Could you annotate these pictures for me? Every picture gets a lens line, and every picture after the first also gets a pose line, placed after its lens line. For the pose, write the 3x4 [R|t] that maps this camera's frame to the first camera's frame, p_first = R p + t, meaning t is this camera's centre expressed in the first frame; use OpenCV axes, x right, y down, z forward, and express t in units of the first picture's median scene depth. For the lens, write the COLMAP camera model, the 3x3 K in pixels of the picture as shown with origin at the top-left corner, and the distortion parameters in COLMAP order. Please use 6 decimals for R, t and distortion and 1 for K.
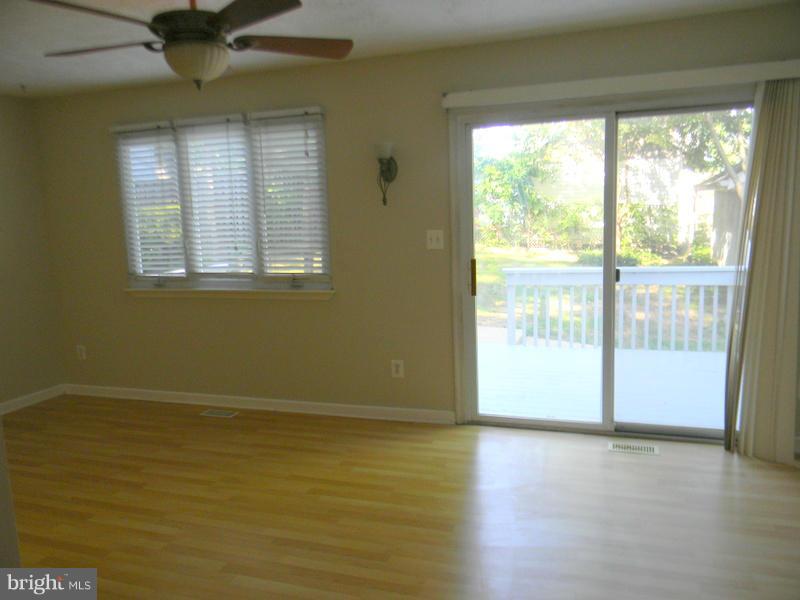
lens RADIAL K [[645.4, 0, 391.4], [0, 645.4, 304.0], [0, 0, 1]] dist [0.005596, -0.004685]
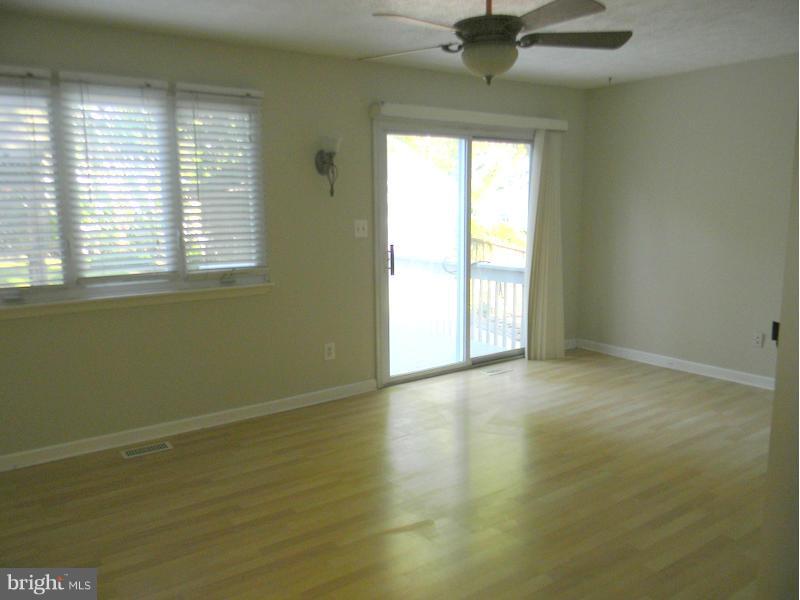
lens RADIAL K [[645.4, 0, 391.4], [0, 645.4, 304.0], [0, 0, 1]] dist [0.005596, -0.004685]
pose [[0.565169, -0.099785, 0.818918, -0.811588], [0.109196, 0.992972, 0.045633, -0.014701], [-0.817716, 0.063633, 0.572093, 0.312416]]
